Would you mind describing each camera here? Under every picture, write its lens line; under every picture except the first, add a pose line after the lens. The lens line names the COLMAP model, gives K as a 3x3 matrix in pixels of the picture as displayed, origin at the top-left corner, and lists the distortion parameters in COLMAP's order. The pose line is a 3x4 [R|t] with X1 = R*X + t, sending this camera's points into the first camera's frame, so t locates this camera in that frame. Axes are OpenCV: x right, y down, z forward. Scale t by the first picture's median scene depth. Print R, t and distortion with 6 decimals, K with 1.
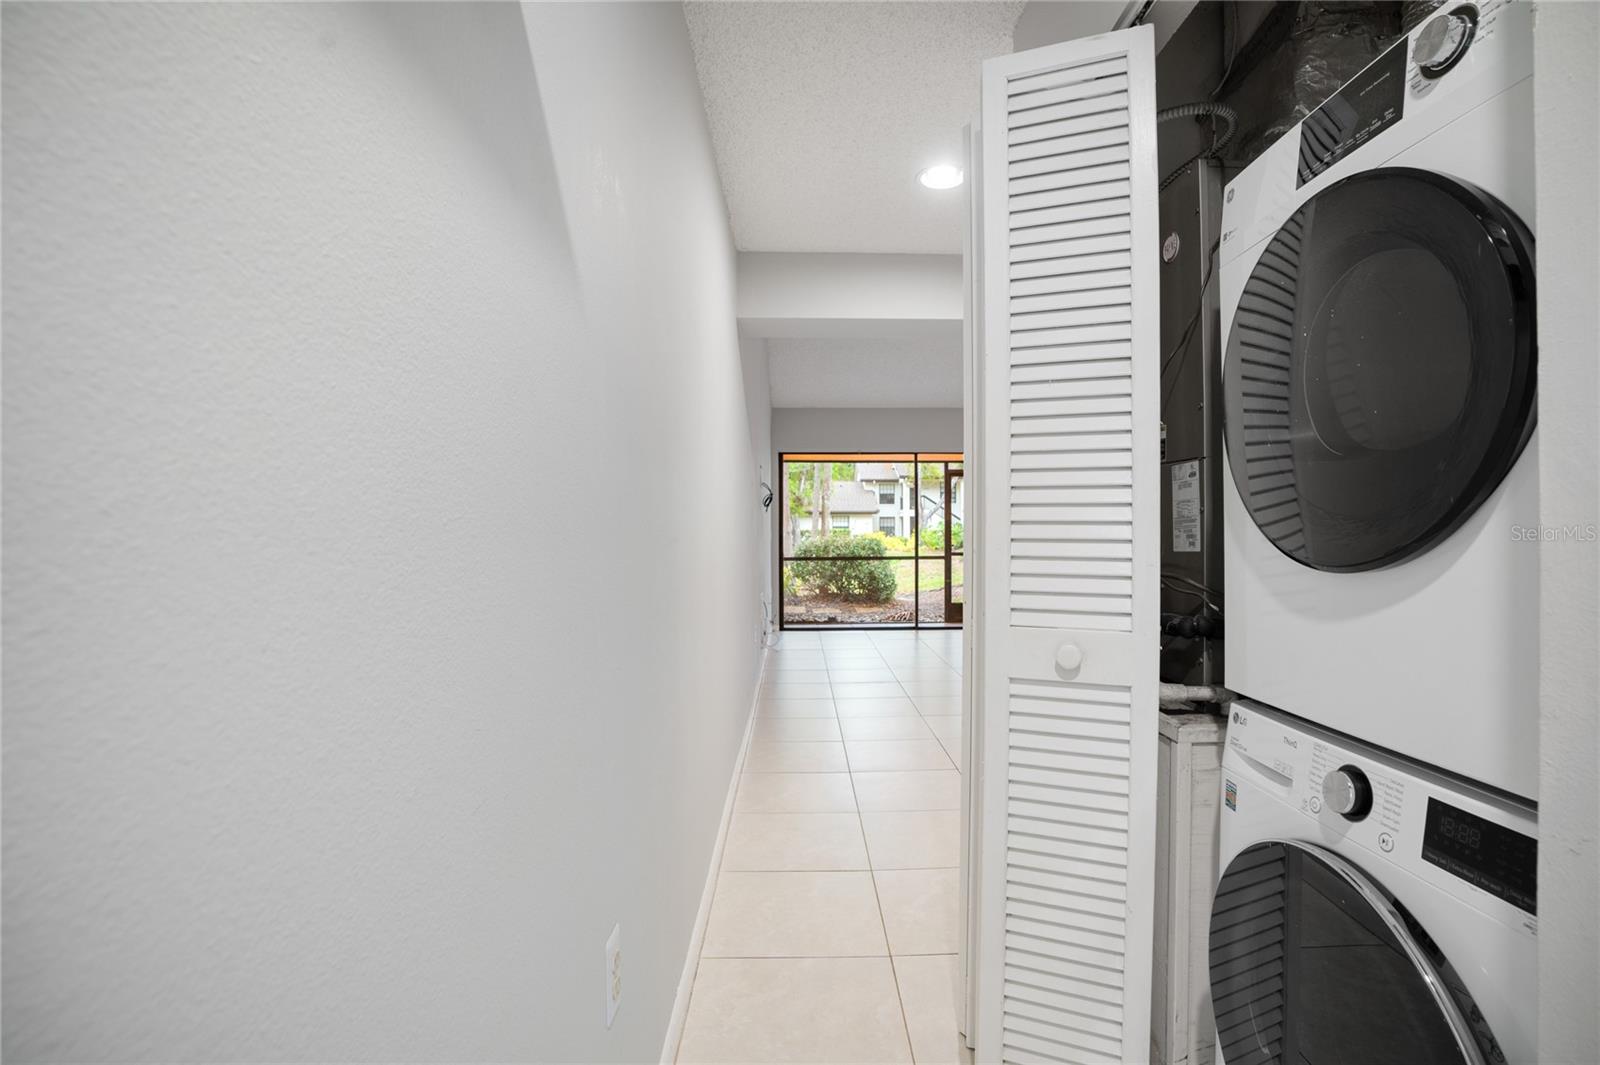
lens RADIAL K [[740.3, 0, 803.4], [0, 740.3, 520.2], [0, 0, 1]] dist [-0.068809, 0.025626]
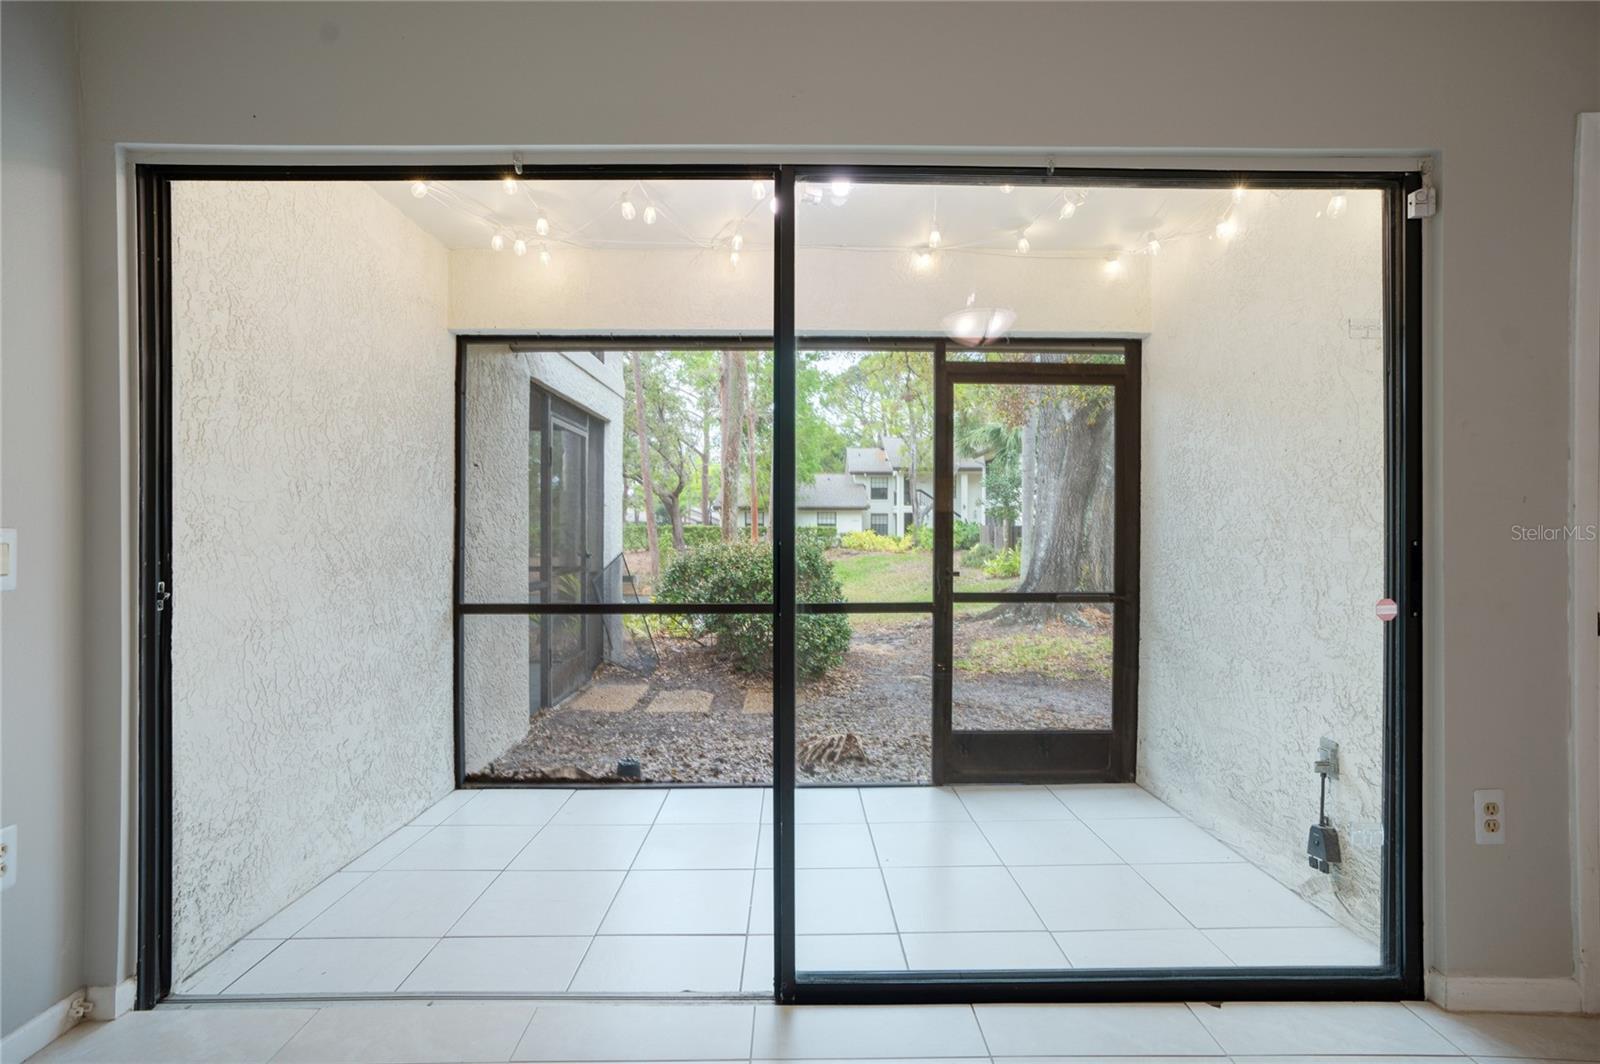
lens RADIAL K [[740.5, 0, 800.0], [0, 740.5, 532.0], [0, 0, 1]] dist [-0.067603, 0.042678]
pose [[0.999991, 0.002851, -0.003201, 0.041525], [-0.002790, 0.999816, 0.018972, 0.002466], [0.003254, -0.018963, 0.999815, 0.208910]]
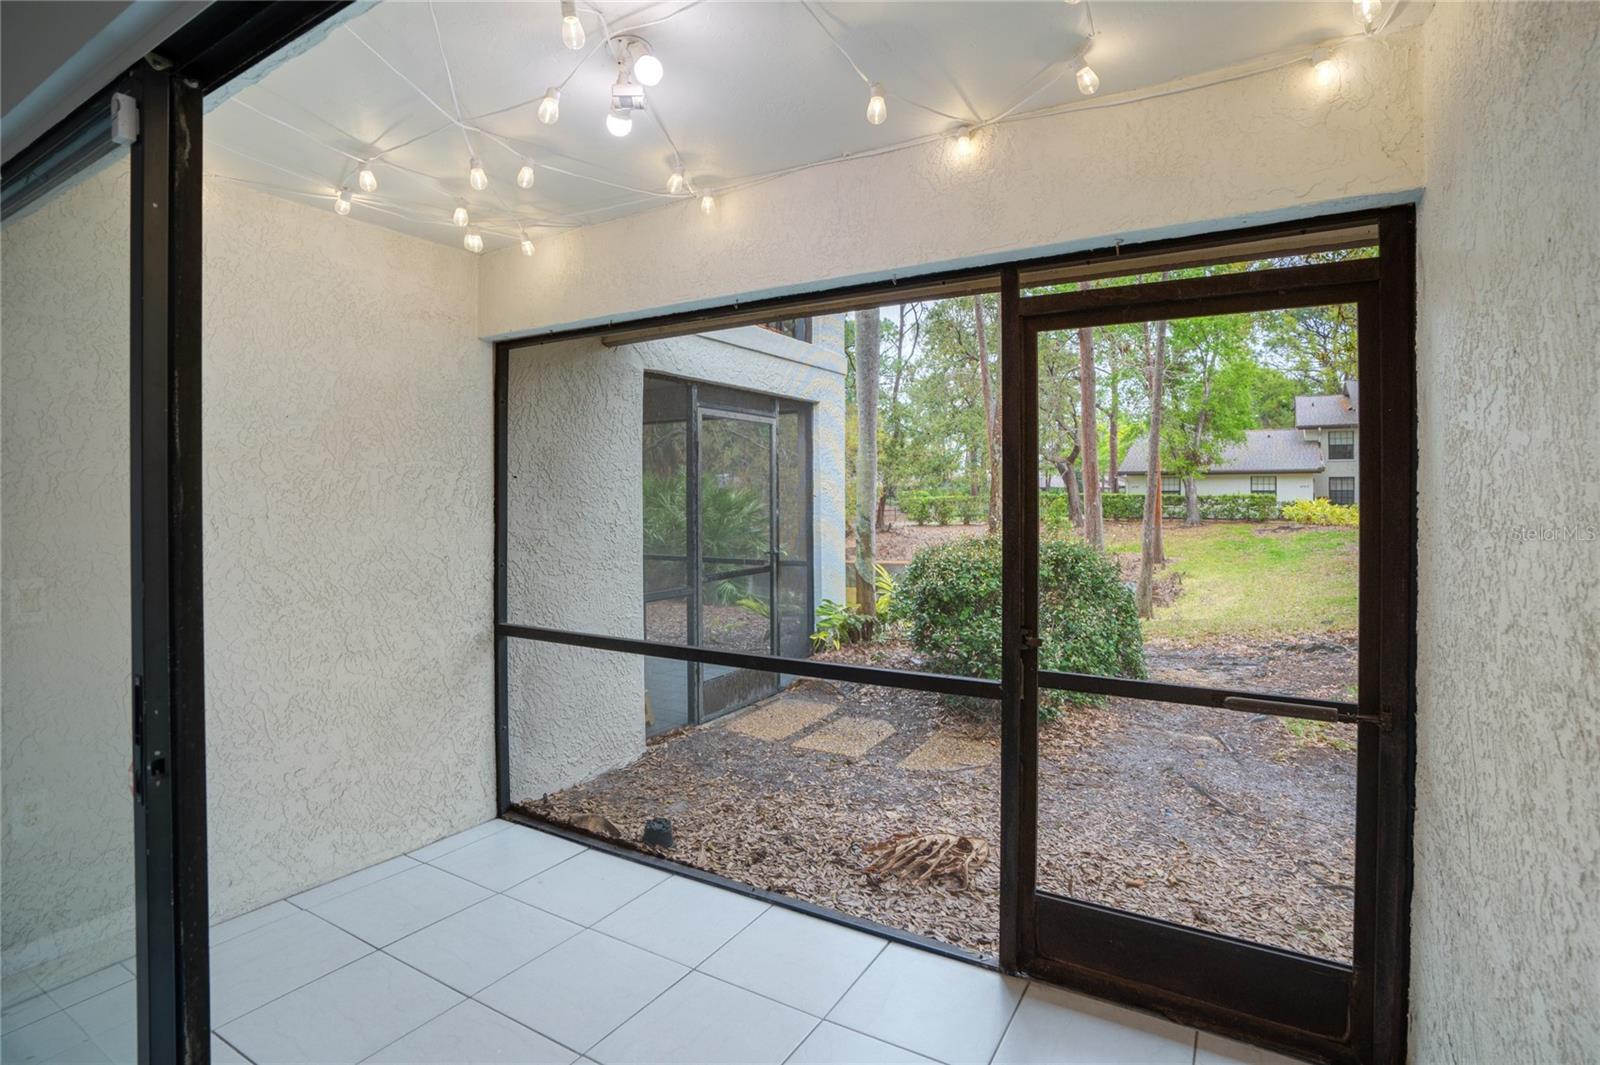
lens RADIAL K [[762.4, 0, 801.4], [0, 762.4, 494.0], [0, 0, 1]] dist [-0.073152, 0.028947]
pose [[0.853785, -0.001119, -0.520624, 0.084530], [0.009325, 0.999870, 0.013142, -0.004493], [0.520542, -0.016076, 0.853685, 0.251235]]
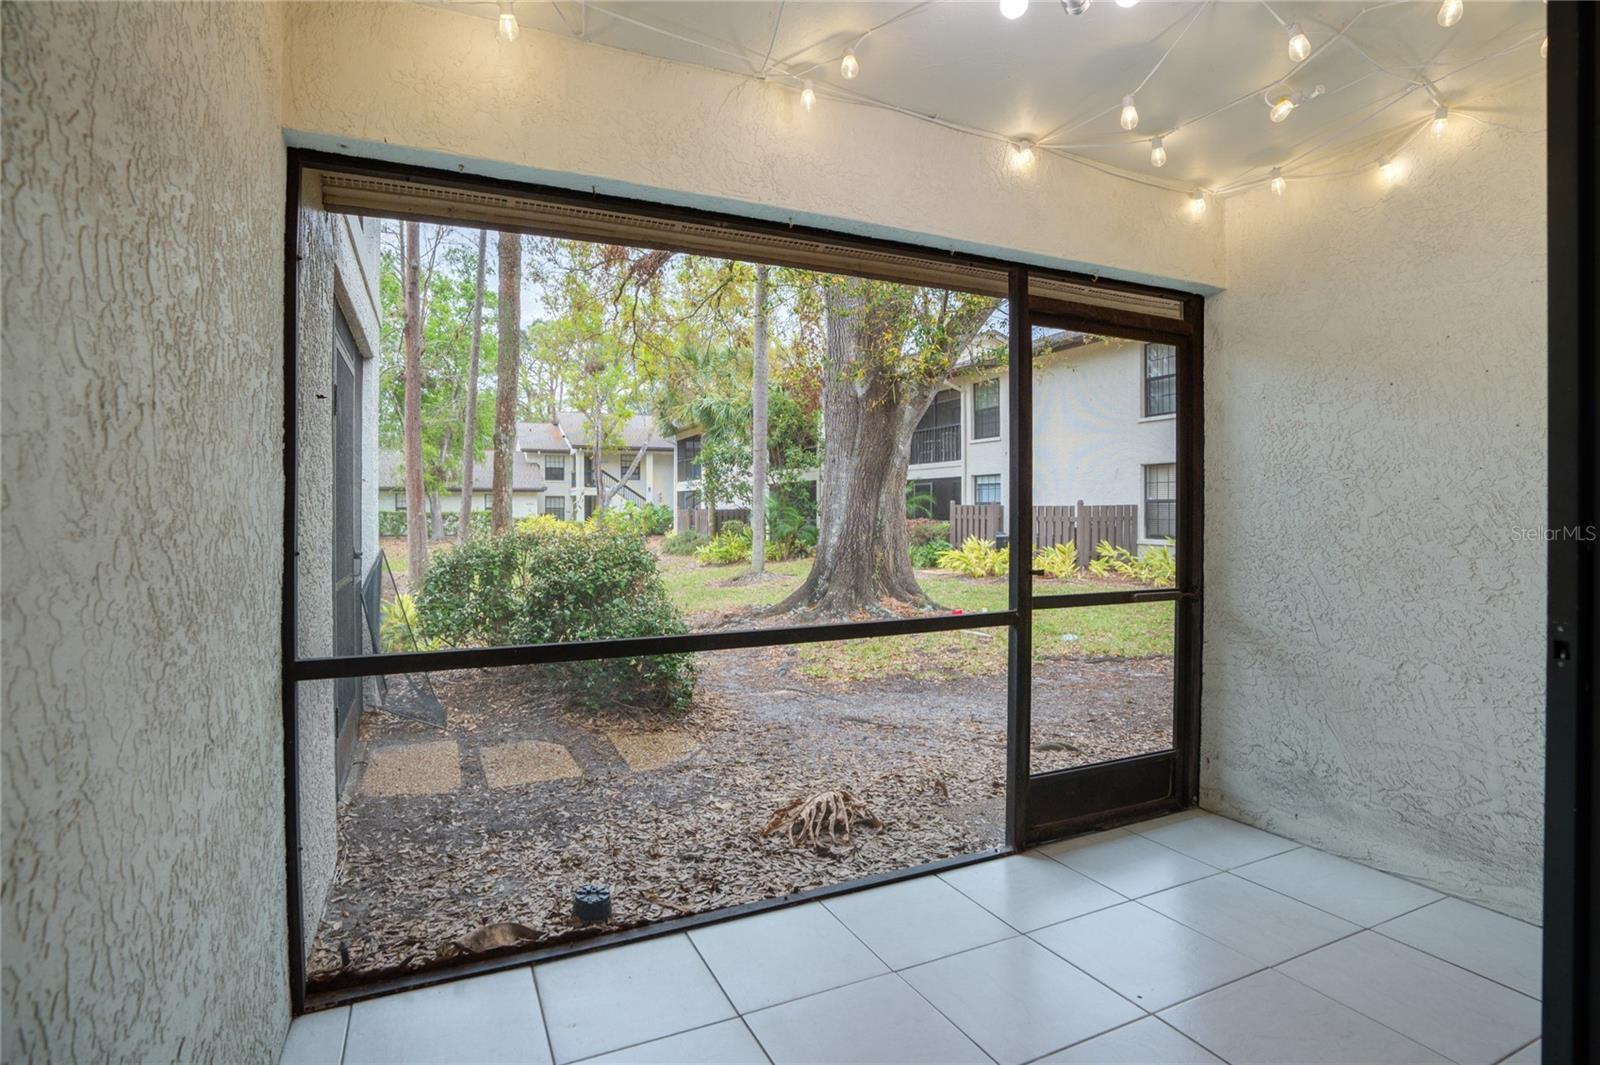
lens RADIAL K [[785.9, 0, 769.8], [0, 785.9, 515.0], [0, 0, 1]] dist [-0.077979, 0.030781]
pose [[0.922510, -0.000364, 0.385973, -0.000950], [-0.006166, 0.999858, 0.015681, 0.002828], [-0.385924, -0.016846, 0.922377, 0.251147]]
